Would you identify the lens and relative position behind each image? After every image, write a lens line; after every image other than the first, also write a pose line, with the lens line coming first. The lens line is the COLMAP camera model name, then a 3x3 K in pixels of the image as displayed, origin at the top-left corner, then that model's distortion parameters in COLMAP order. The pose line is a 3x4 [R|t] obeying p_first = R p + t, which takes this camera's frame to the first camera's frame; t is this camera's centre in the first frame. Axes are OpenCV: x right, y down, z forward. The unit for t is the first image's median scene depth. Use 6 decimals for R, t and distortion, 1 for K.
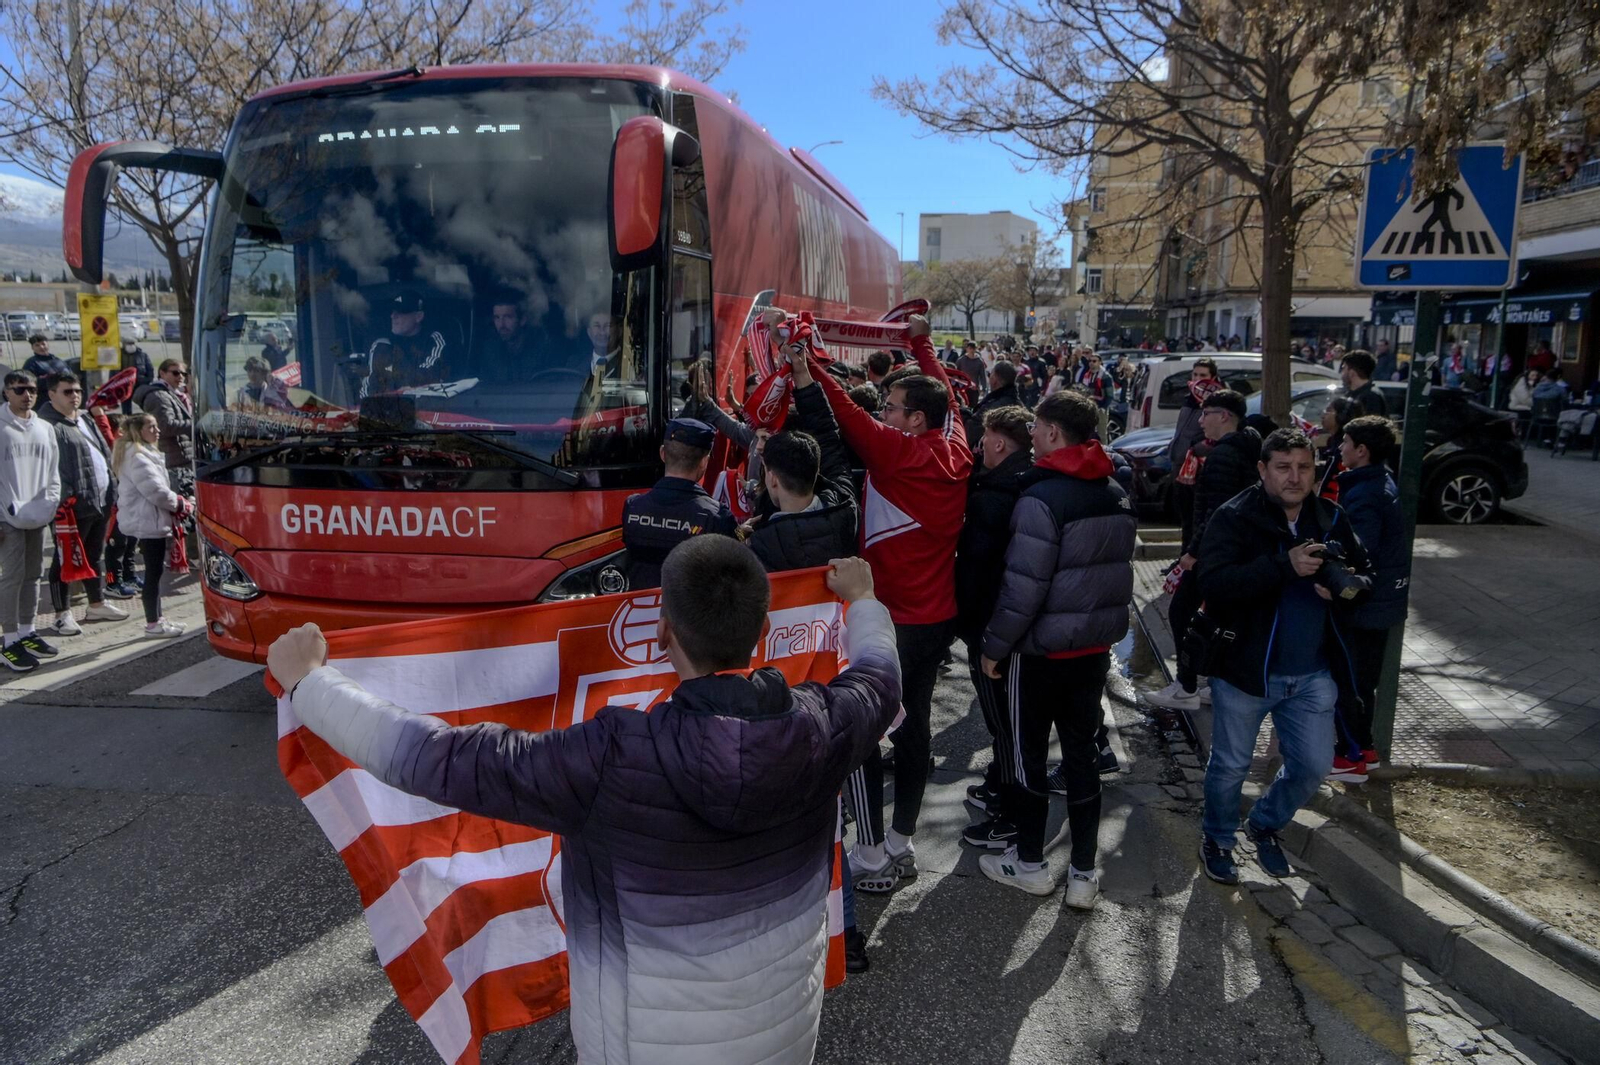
lens RADIAL K [[1143.3, 0, 800.0], [0, 1143.3, 532.5], [0, 0, 1]] dist [-0.004668, -0.051751]
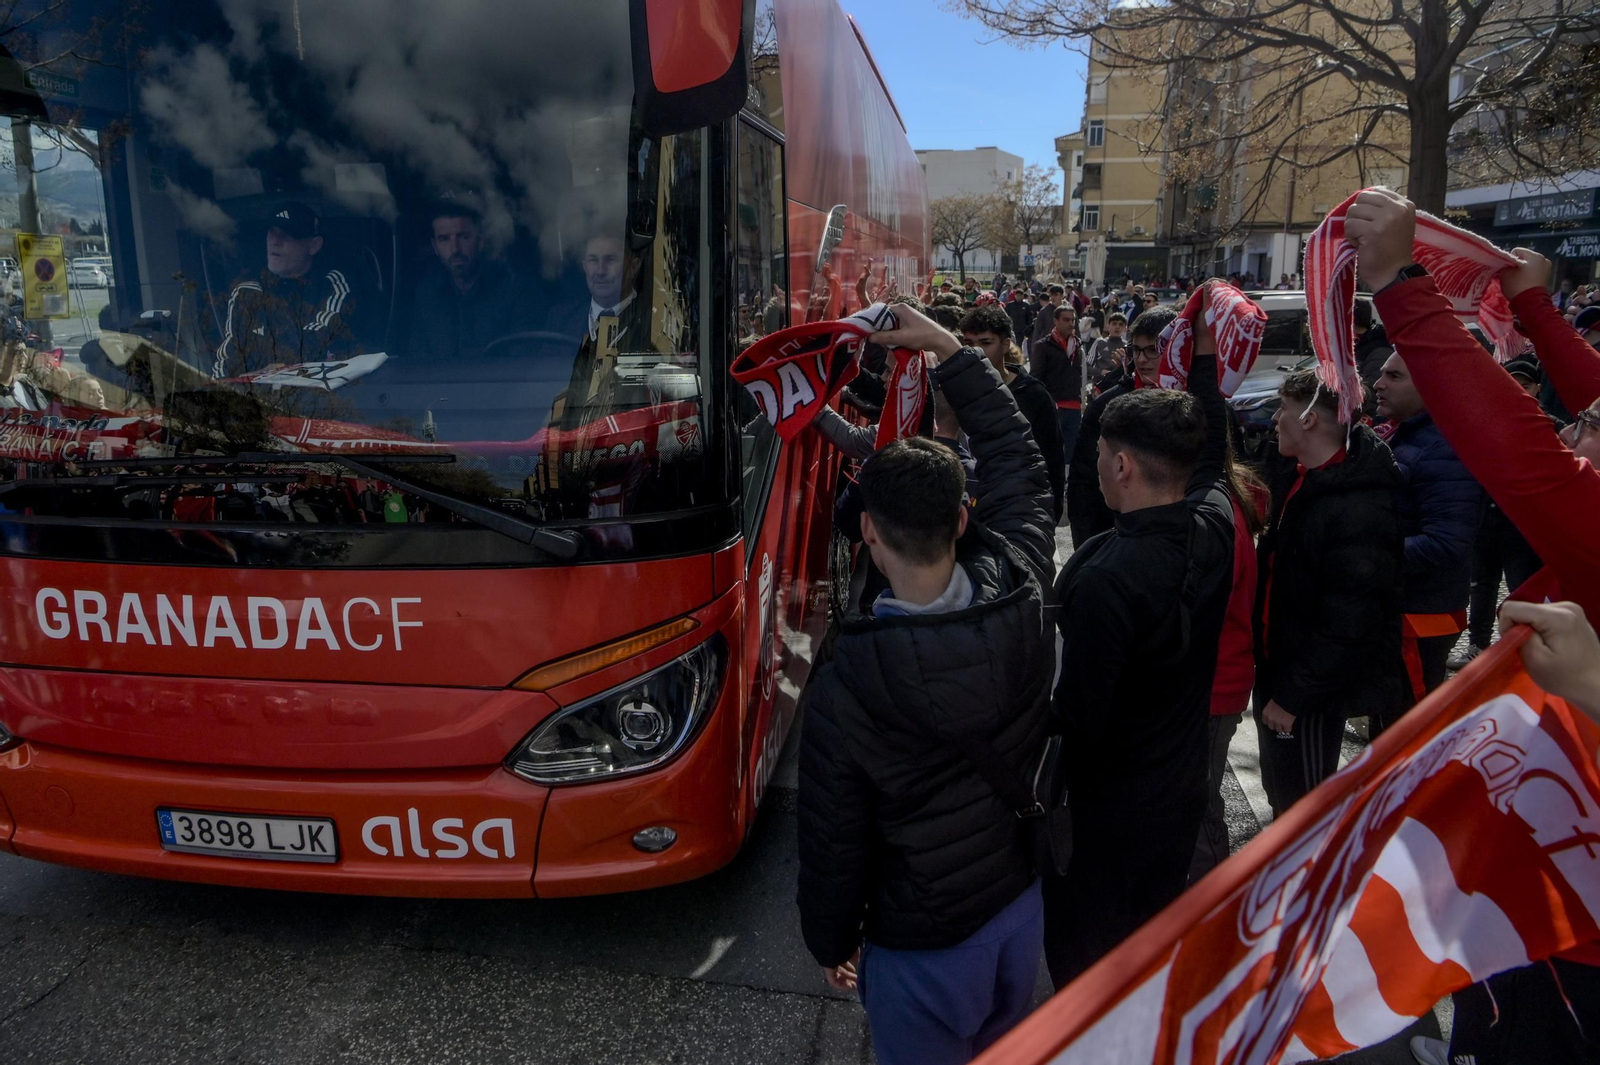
lens RADIAL K [[1144.9, 0, 800.0], [0, 1144.9, 532.5], [0, 0, 1]] dist [-0.016182, -0.006297]
pose [[0.999844, -0.011081, 0.013740, -0.026374], [0.010397, 0.998750, 0.048881, -0.020955], [-0.014265, -0.048730, 0.998710, 0.127003]]
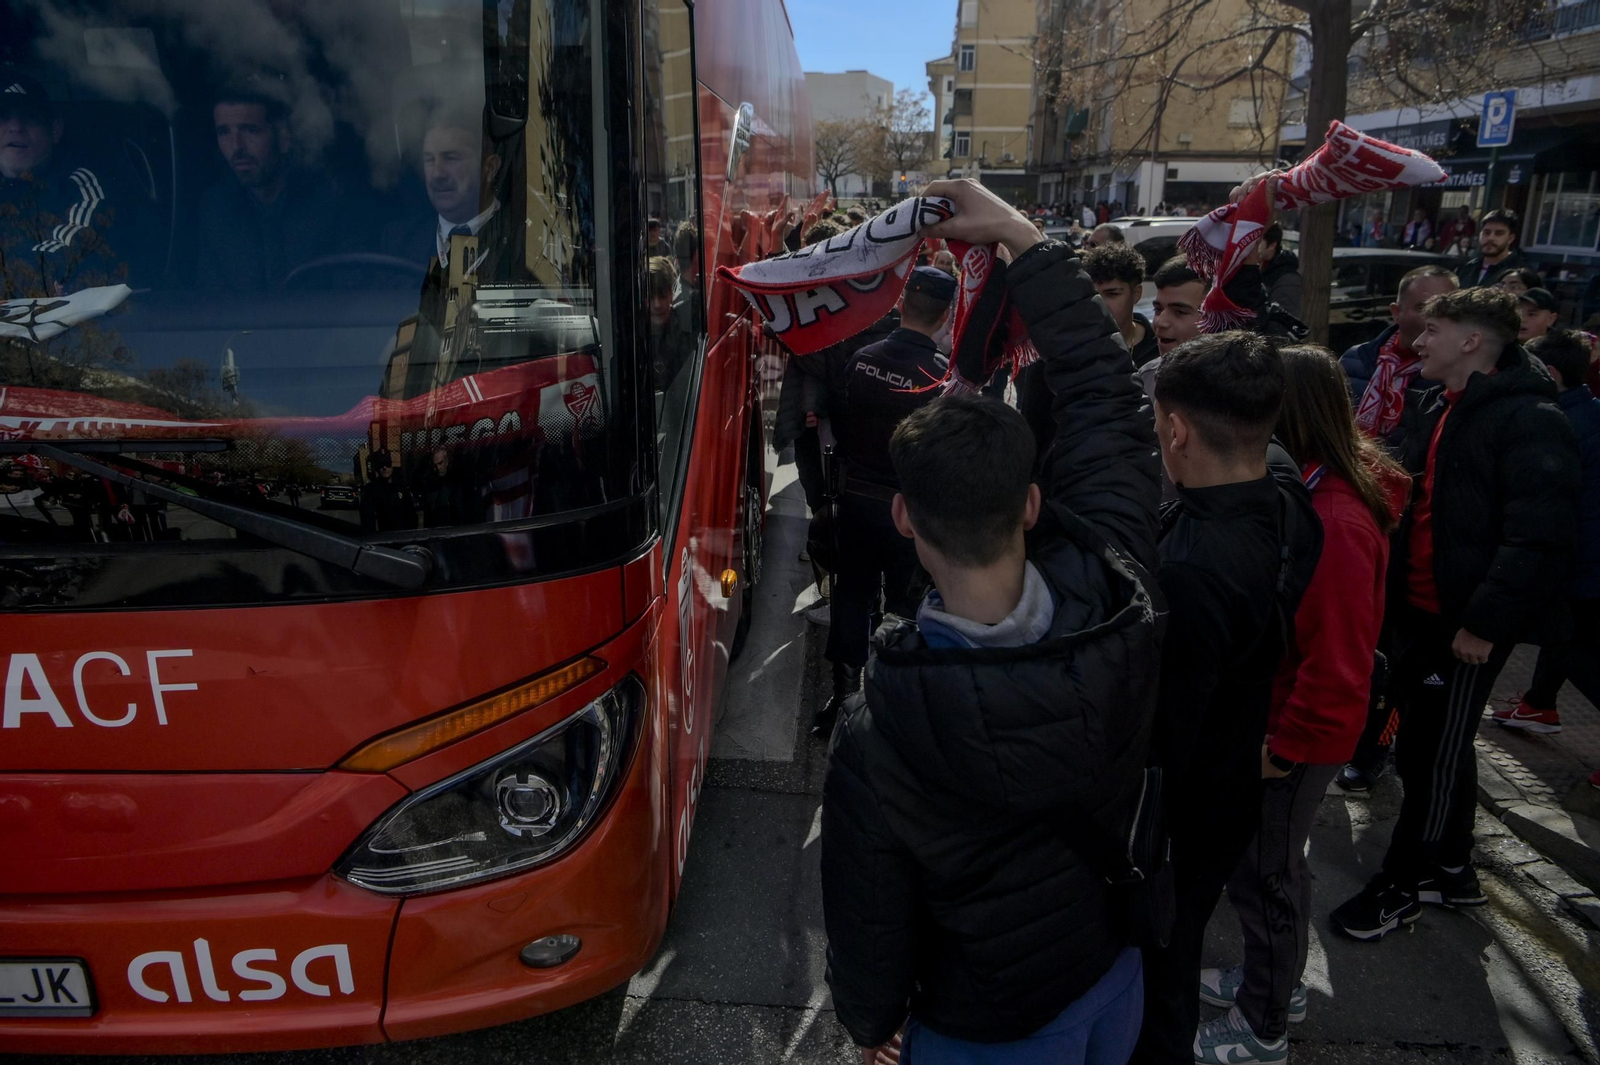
lens RADIAL K [[1136.4, 0, 815.7], [0, 1136.4, 526.4], [0, 0, 1]] dist [-0.008423, -0.010874]
pose [[0.990430, -0.035830, 0.133283, -0.031896], [0.021322, 0.993844, 0.108722, -0.026100], [-0.136358, -0.104839, 0.985097, 0.169704]]
